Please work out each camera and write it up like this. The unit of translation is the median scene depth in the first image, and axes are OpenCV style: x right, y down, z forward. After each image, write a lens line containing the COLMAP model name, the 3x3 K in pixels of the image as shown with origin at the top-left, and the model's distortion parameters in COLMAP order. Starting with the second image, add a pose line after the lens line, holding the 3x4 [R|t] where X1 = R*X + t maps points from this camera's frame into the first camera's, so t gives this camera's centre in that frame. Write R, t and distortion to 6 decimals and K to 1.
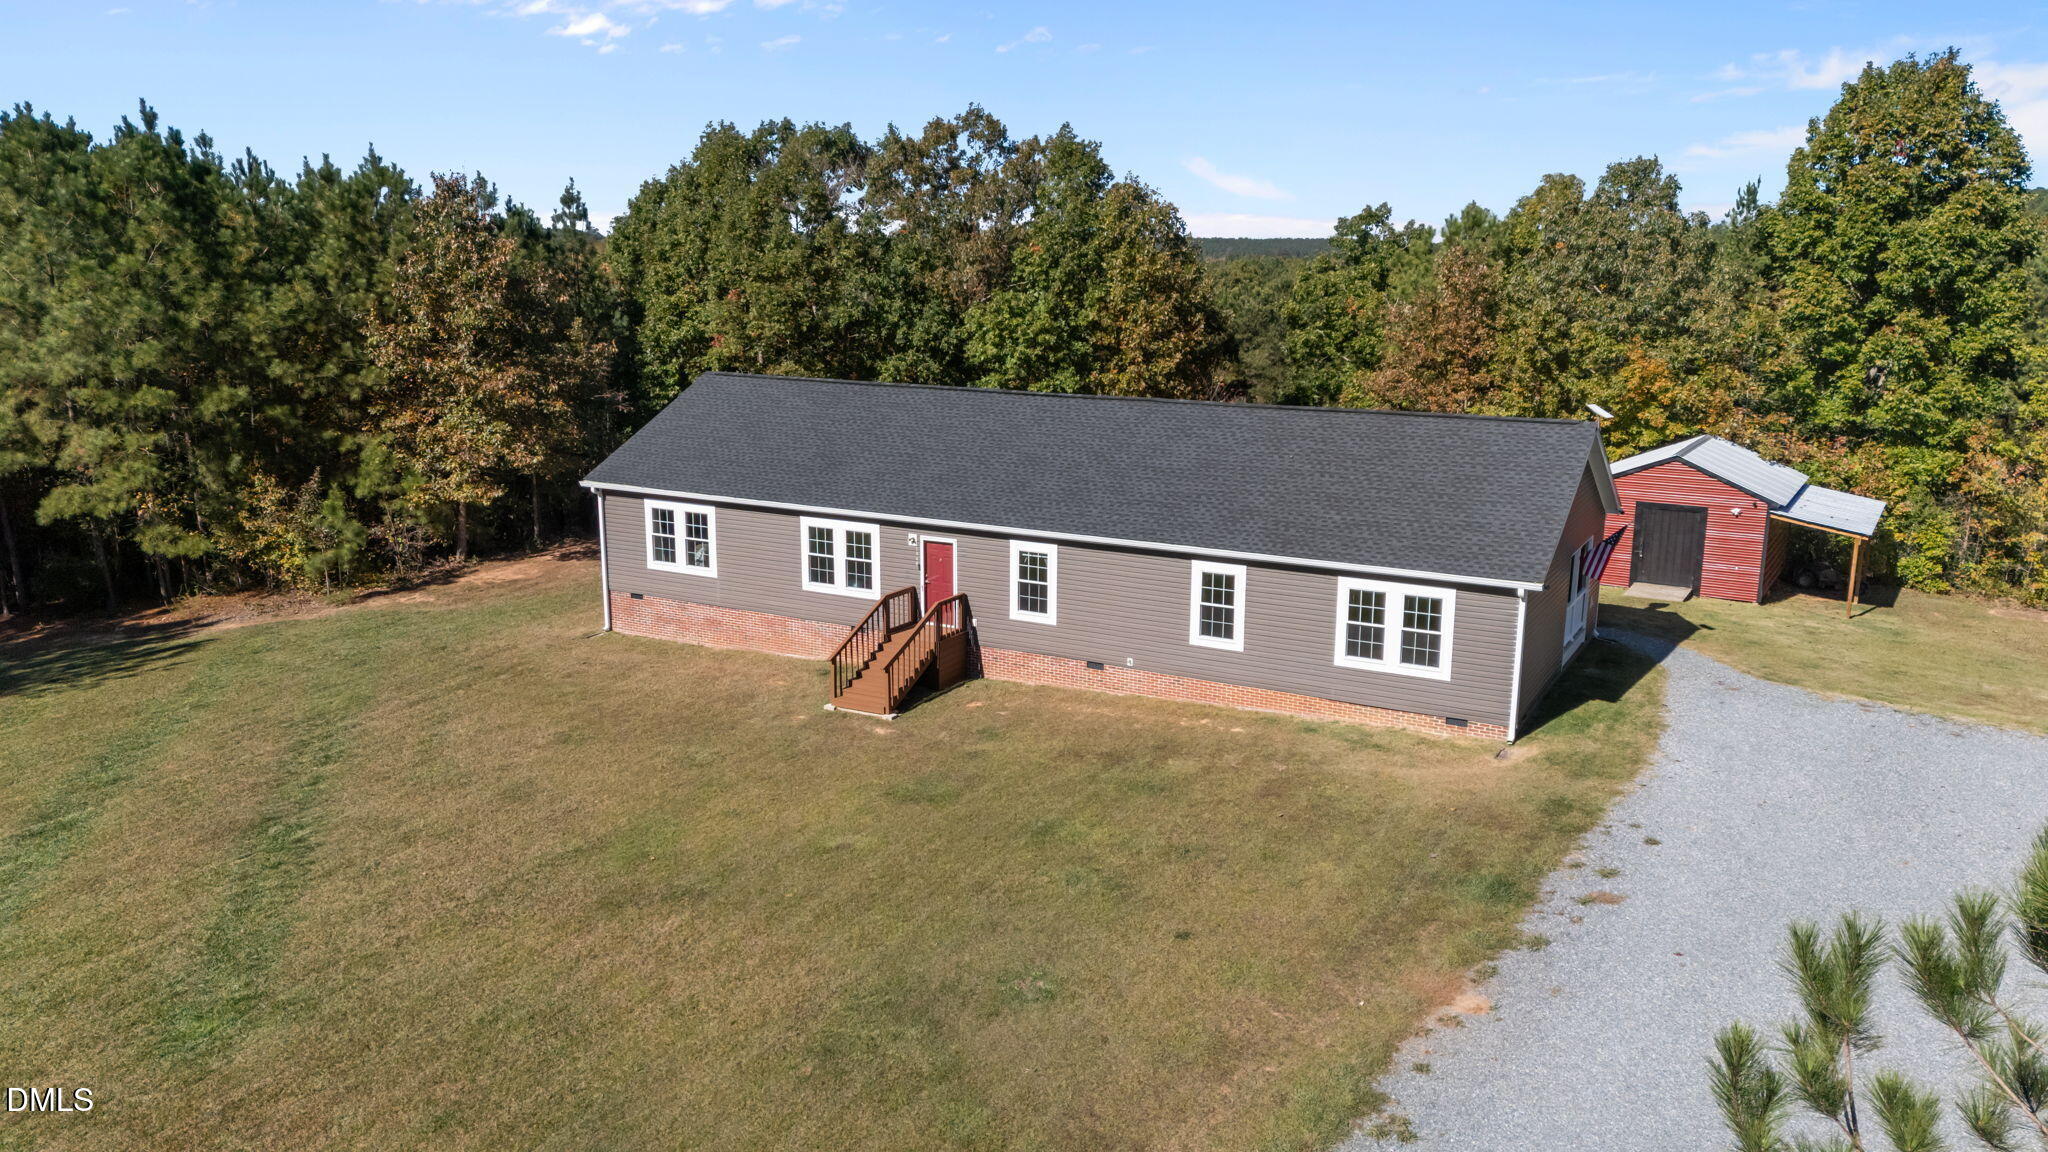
lens RADIAL K [[1453.2, 0, 1024.0], [0, 1453.2, 576.0], [0, 0, 1]] dist [0.111899, -0.145718]
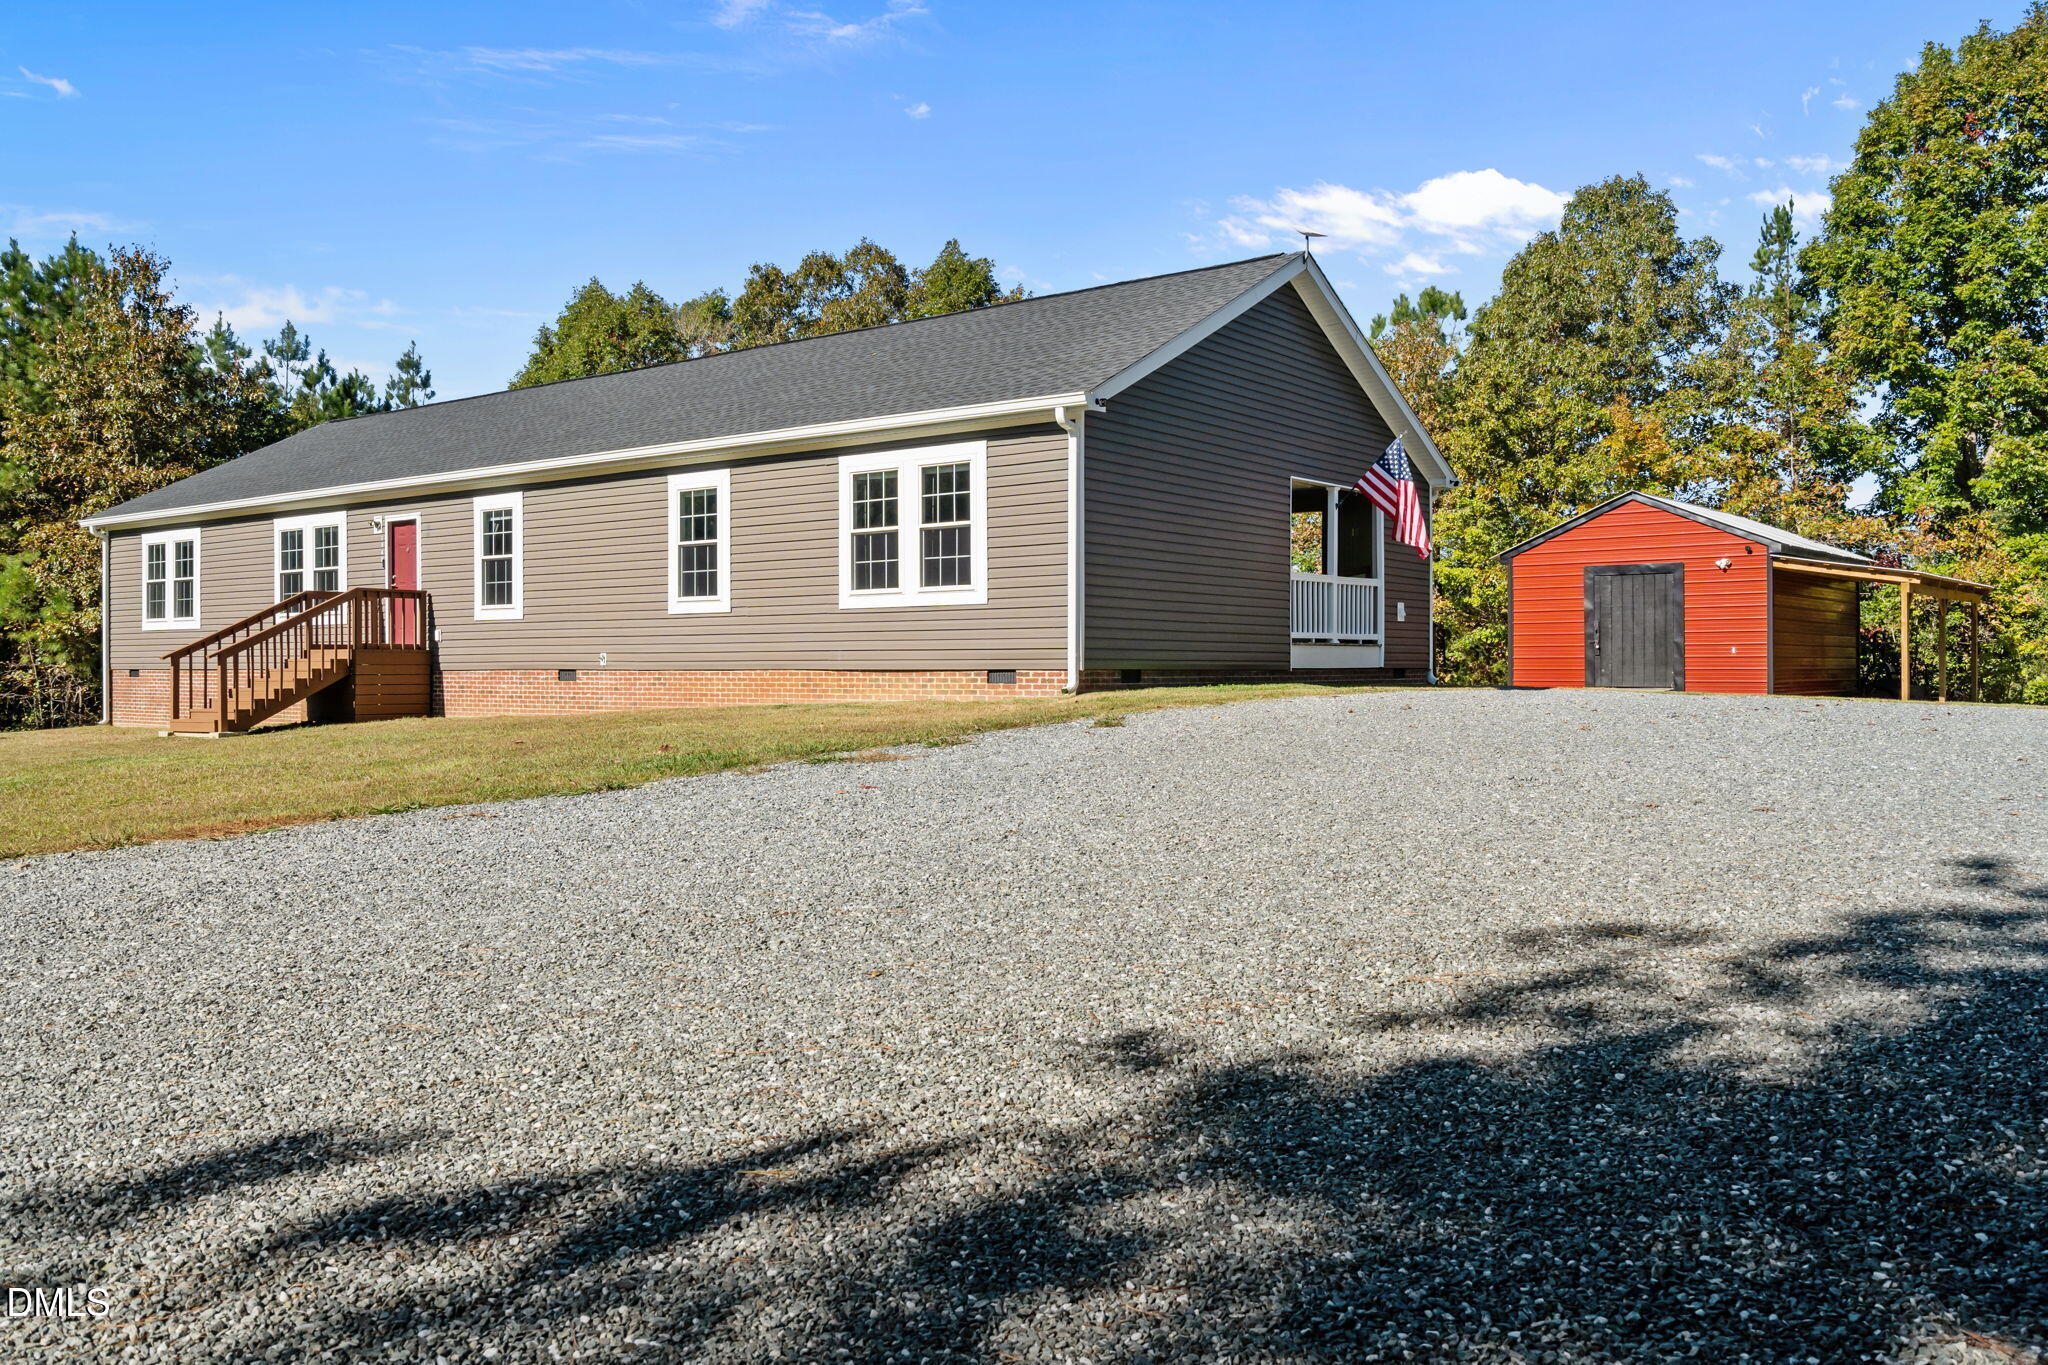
lens RADIAL K [[1533.9, 0, 1037.8], [0, 1533.9, 686.0], [0, 0, 1]] dist [0.040677, -0.058547]
pose [[0.989580, -0.008209, -0.143748, 0.305463], [-0.021201, 0.979184, -0.201862, 0.172777], [0.142413, 0.202806, 0.968808, 0.328145]]
